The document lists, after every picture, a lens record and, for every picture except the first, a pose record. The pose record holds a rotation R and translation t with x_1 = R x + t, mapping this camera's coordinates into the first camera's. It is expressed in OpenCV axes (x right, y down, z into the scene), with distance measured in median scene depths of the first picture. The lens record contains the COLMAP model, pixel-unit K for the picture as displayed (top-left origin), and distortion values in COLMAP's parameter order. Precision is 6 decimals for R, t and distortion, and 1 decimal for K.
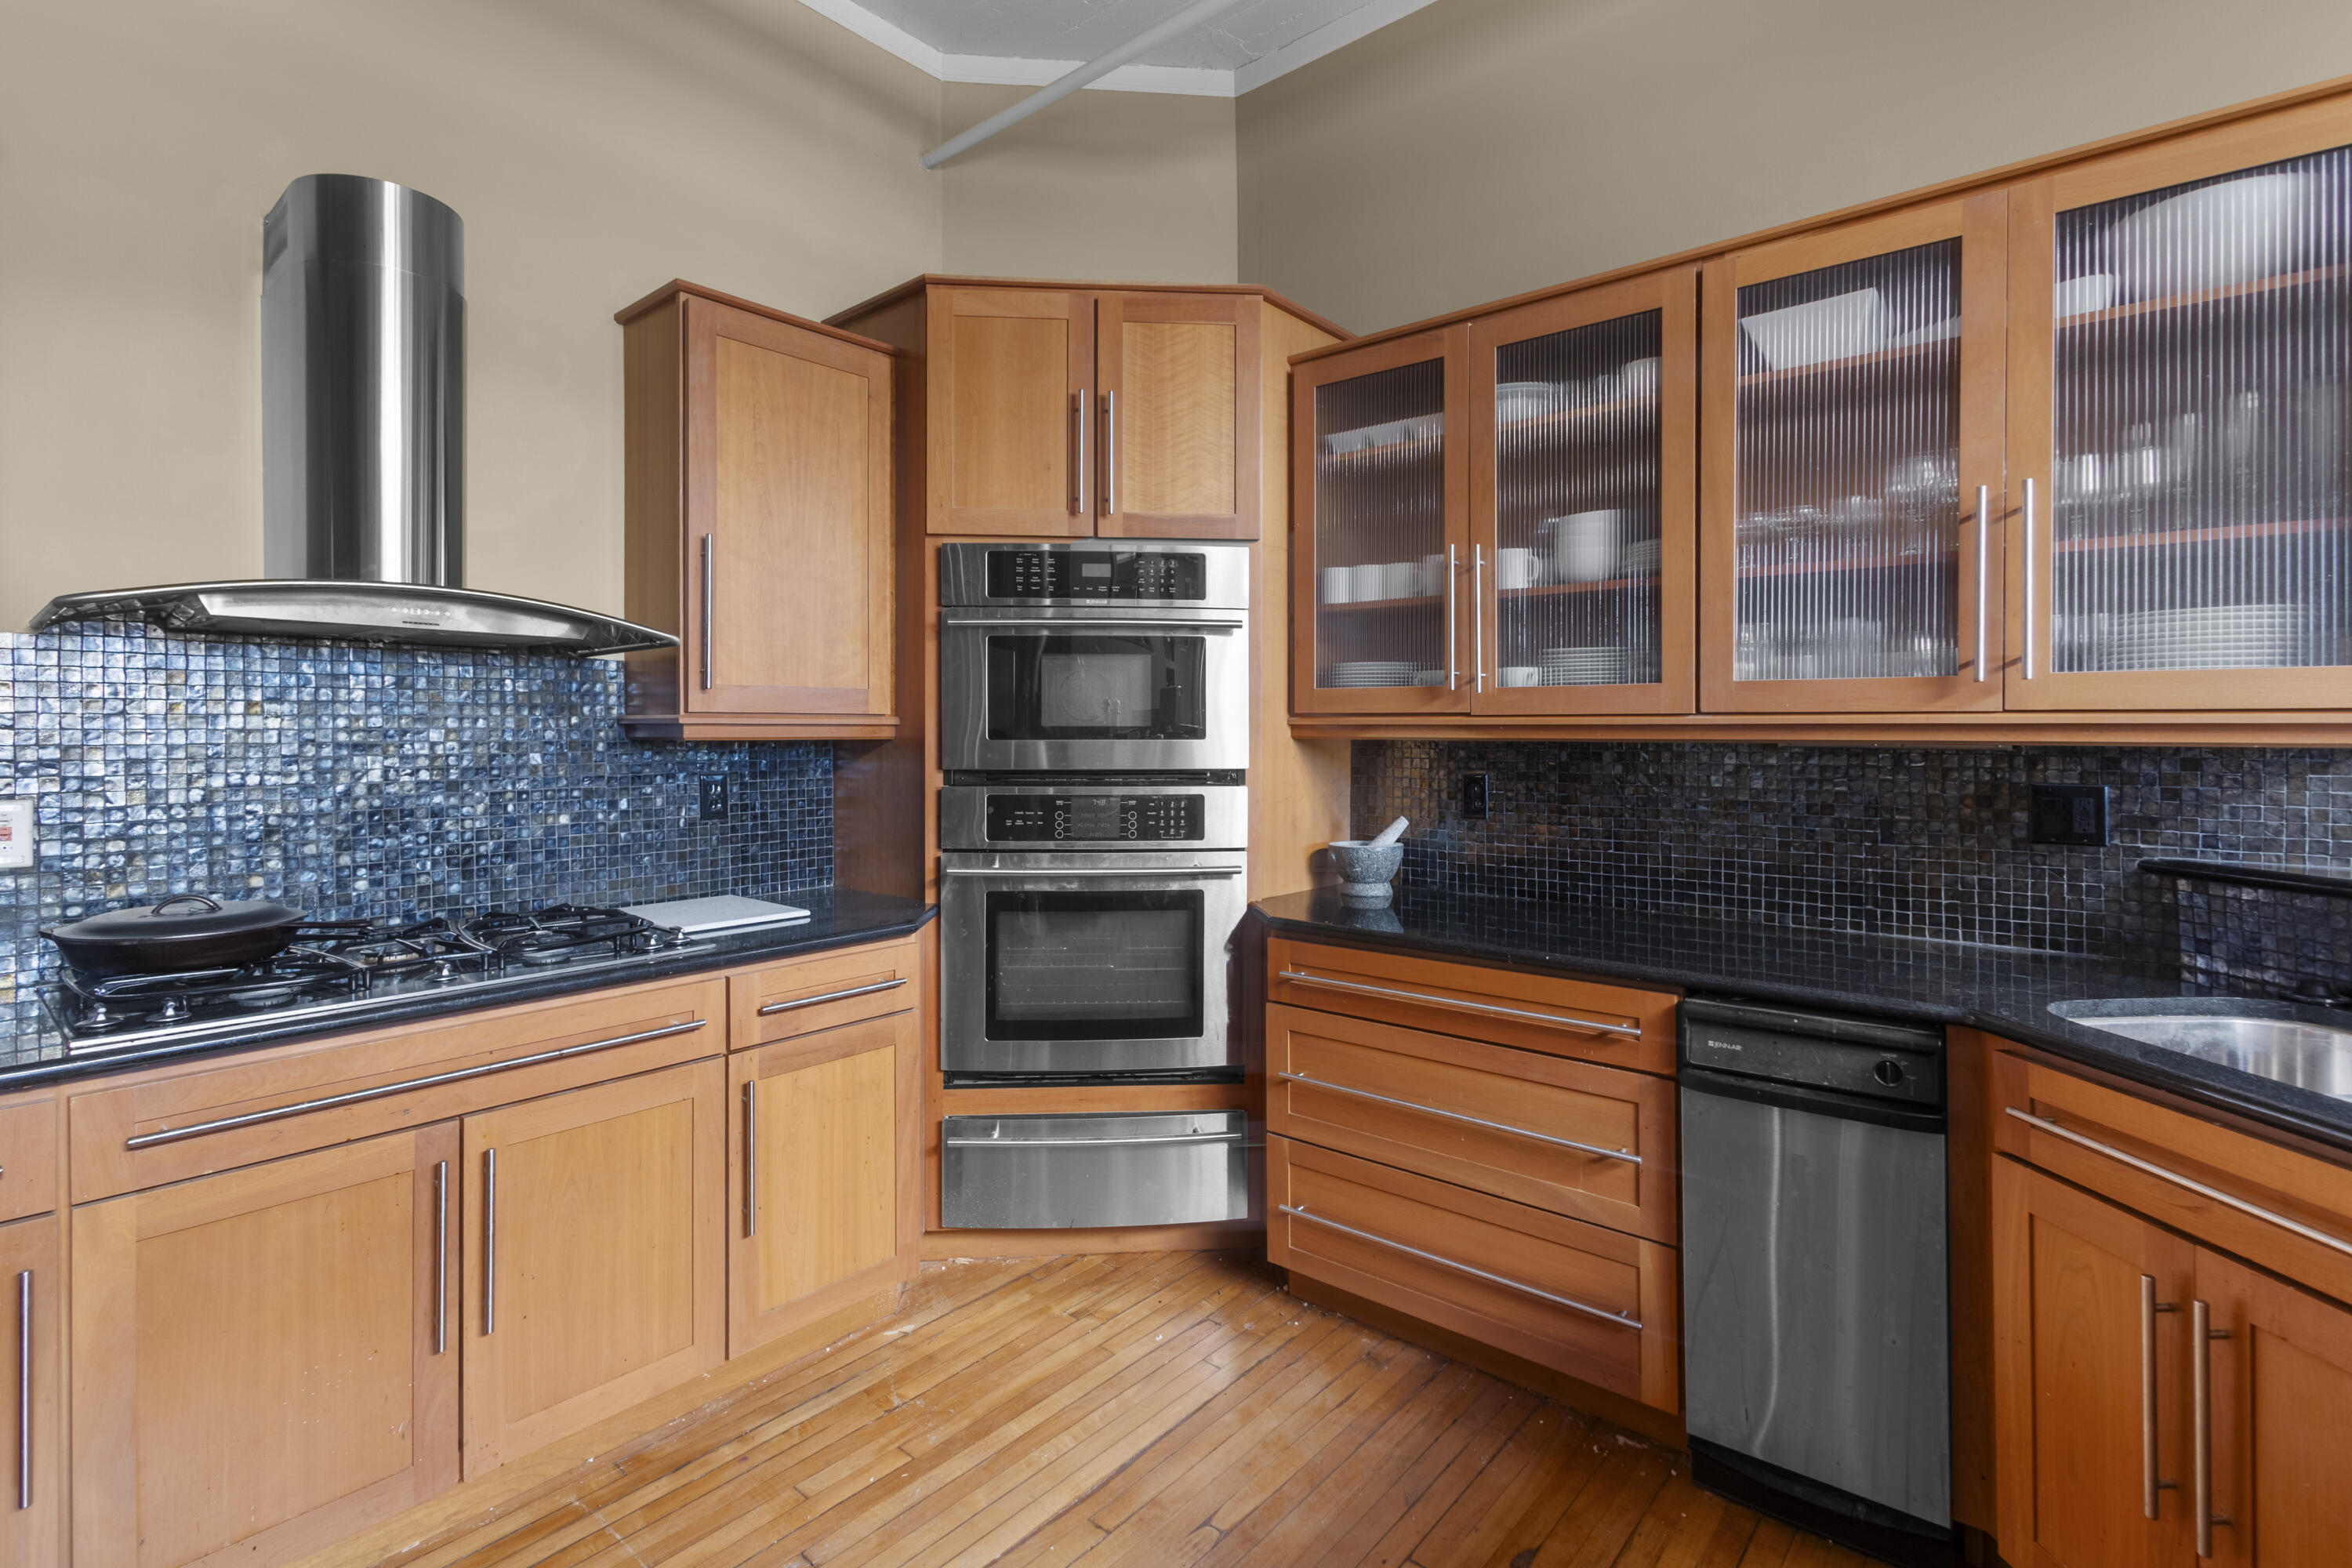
lens RADIAL K [[1093.4, 0, 1169.7], [0, 1093.4, 734.6], [0, 0, 1]] dist [0.004095, 0.000379]
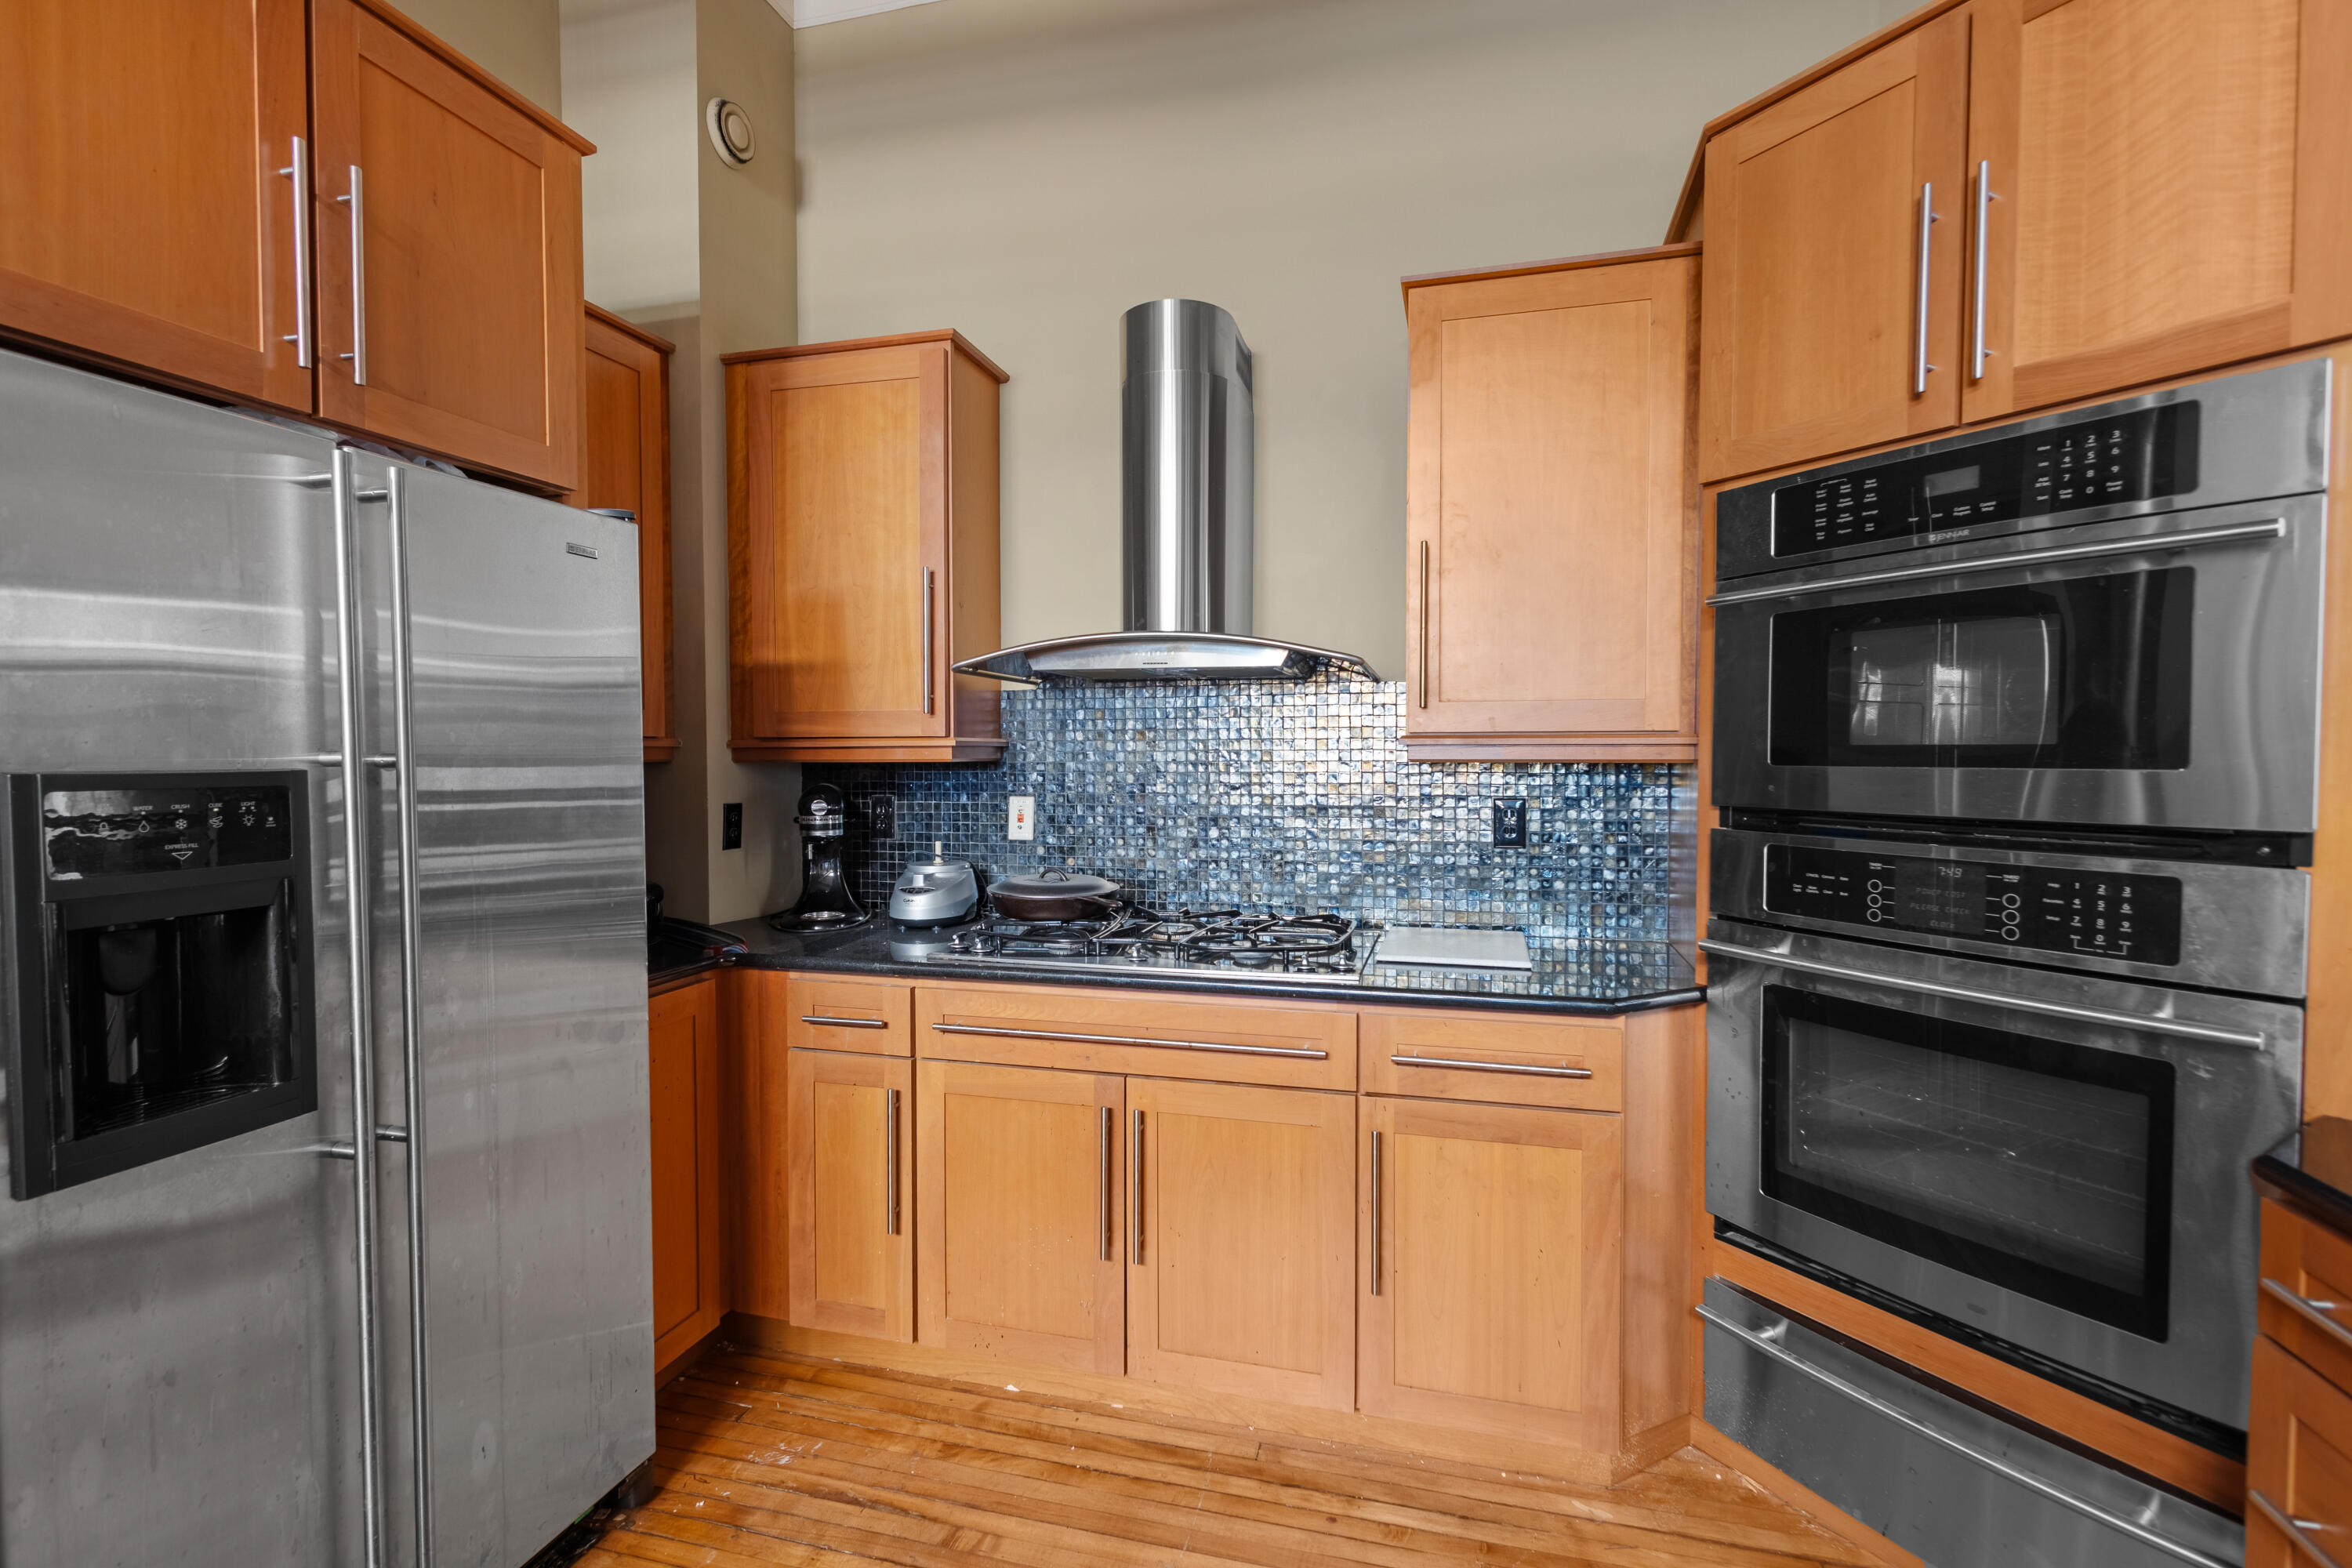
lens RADIAL K [[1069.3, 0, 1176.0], [0, 1069.3, 784.0], [0, 0, 1]] dist [0.003638, 0.000098]
pose [[0.431165, 0.028381, -0.901827, 0.282433], [-0.000683, 0.999515, 0.031129, -0.004073], [0.902273, -0.012806, 0.430975, 0.368331]]
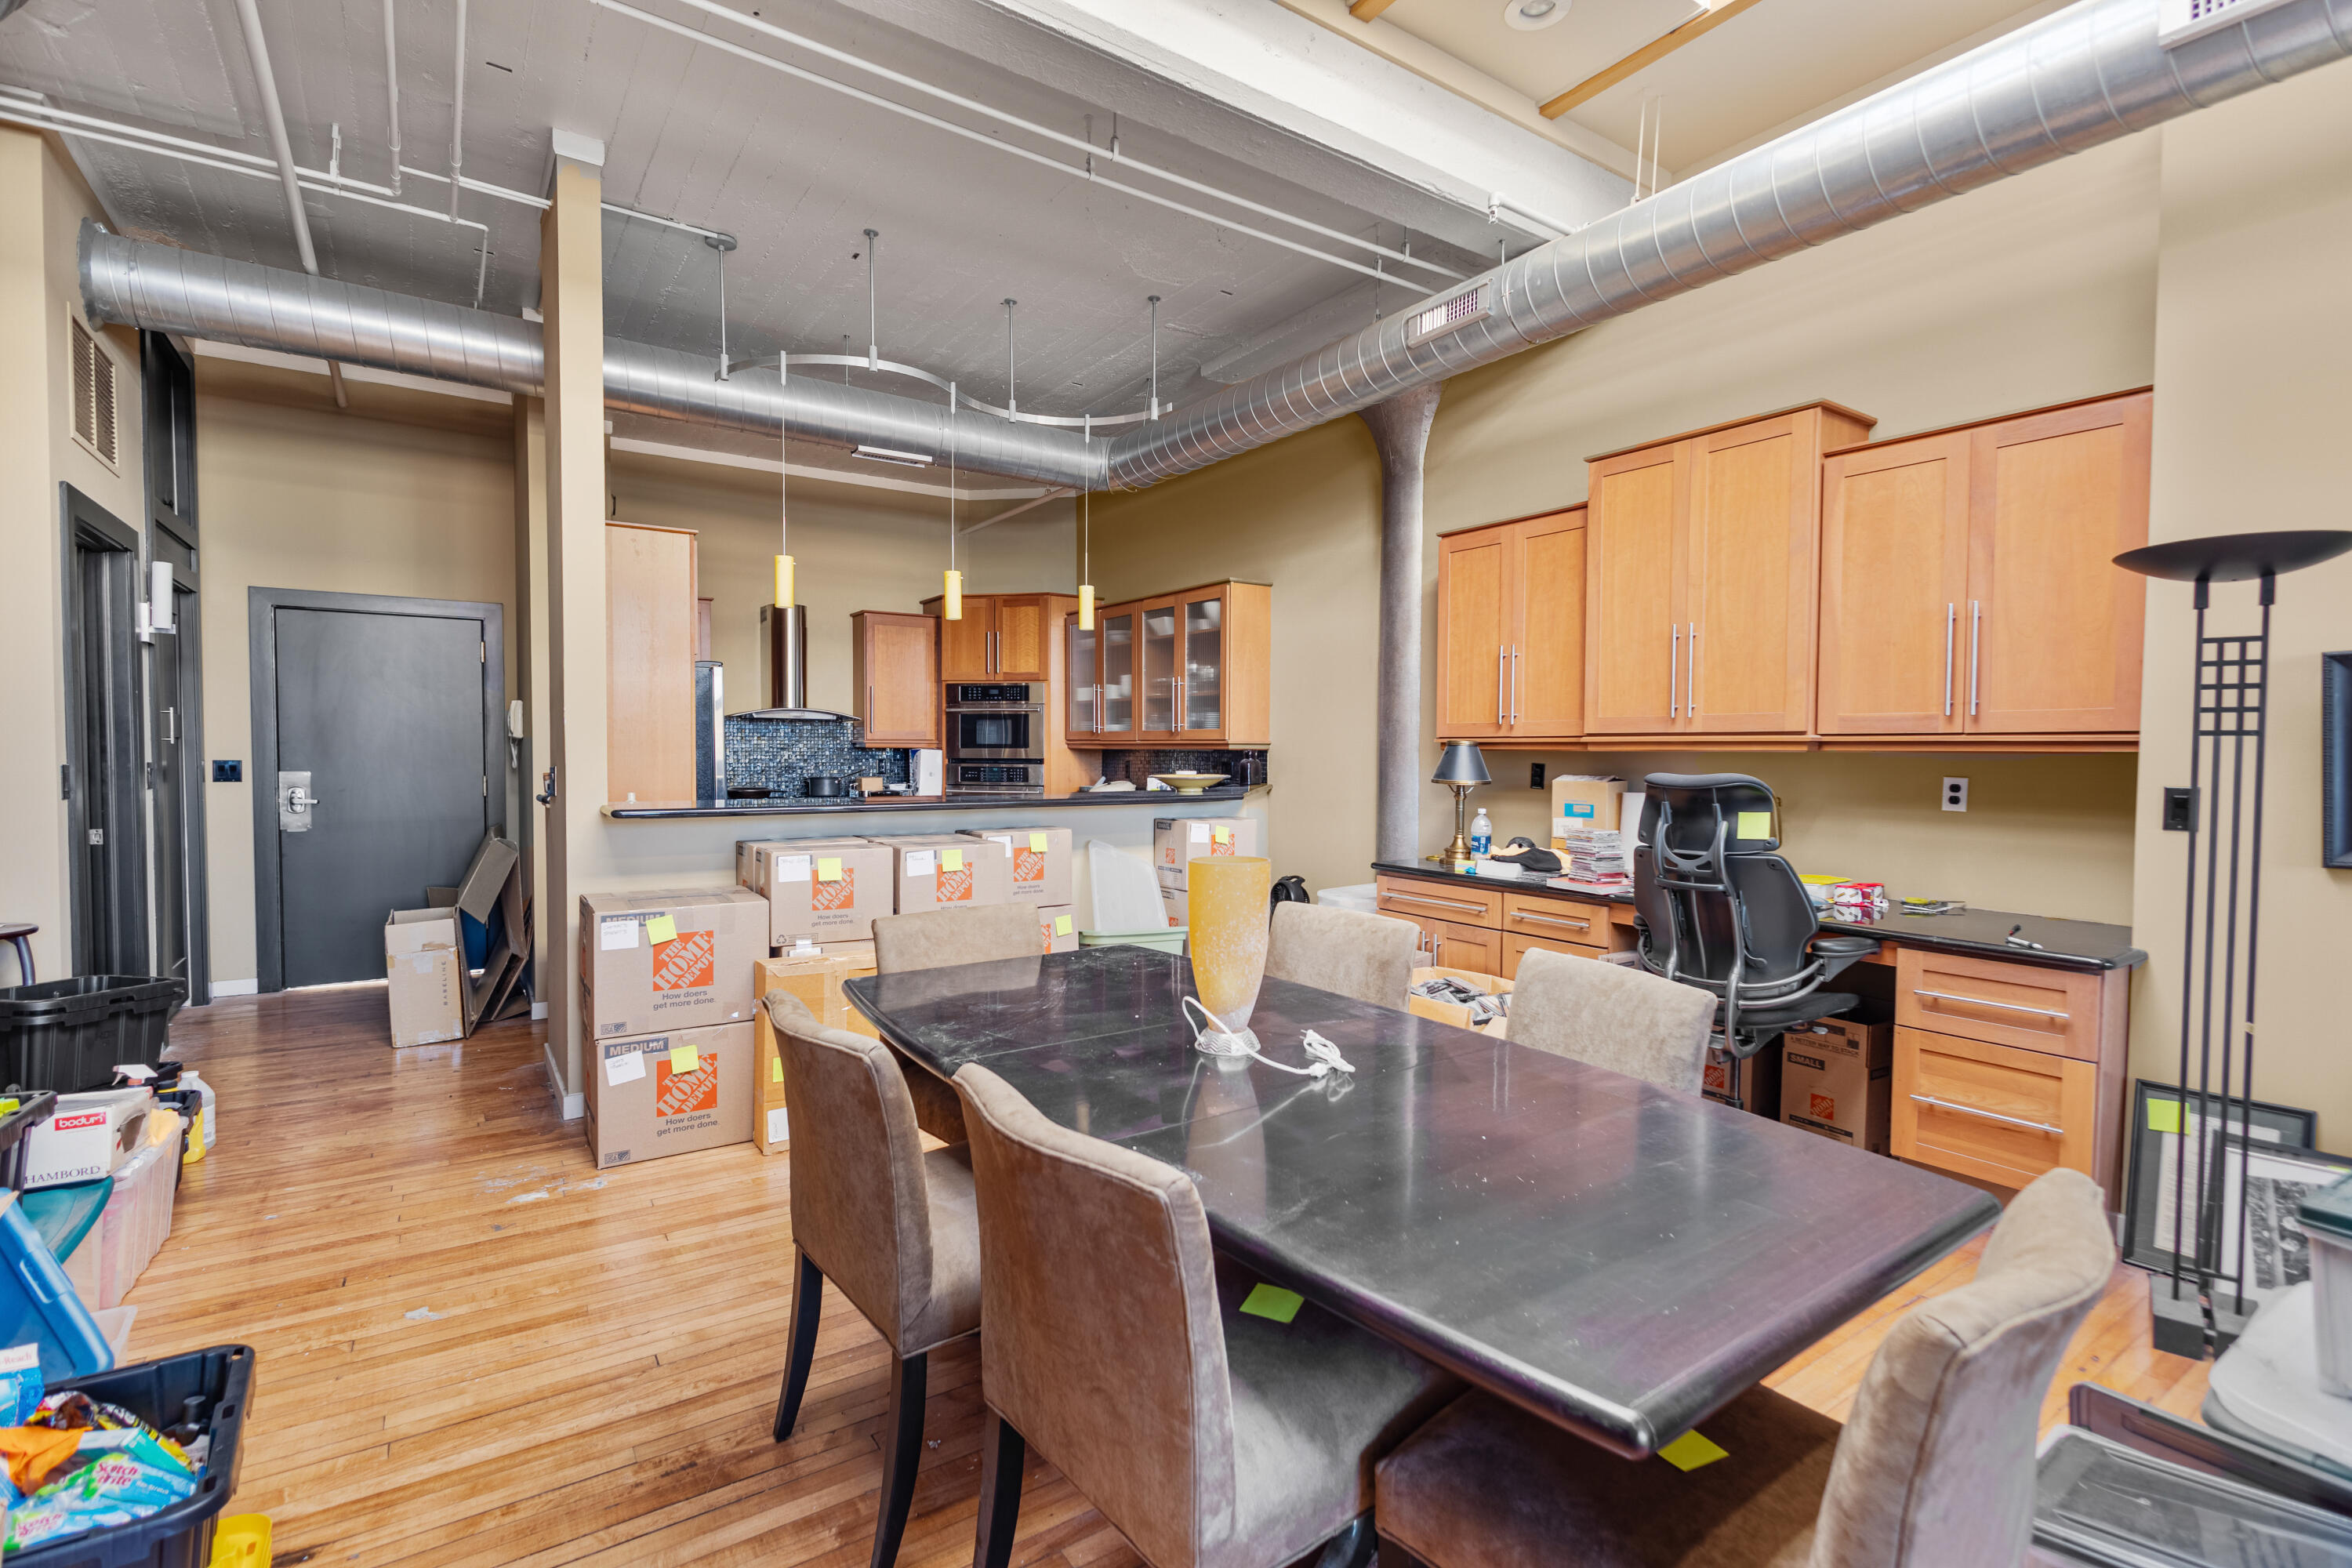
lens RADIAL K [[1080.0, 0, 1176.0], [0, 1080.0, 784.0], [0, 0, 1]] dist [-0.000794, -0.000097]
pose [[0.963376, 0.013096, -0.267834, 1.209349], [-0.004982, 0.999508, 0.030952, 0.008724], [0.268108, -0.028484, 0.962968, -1.719281]]
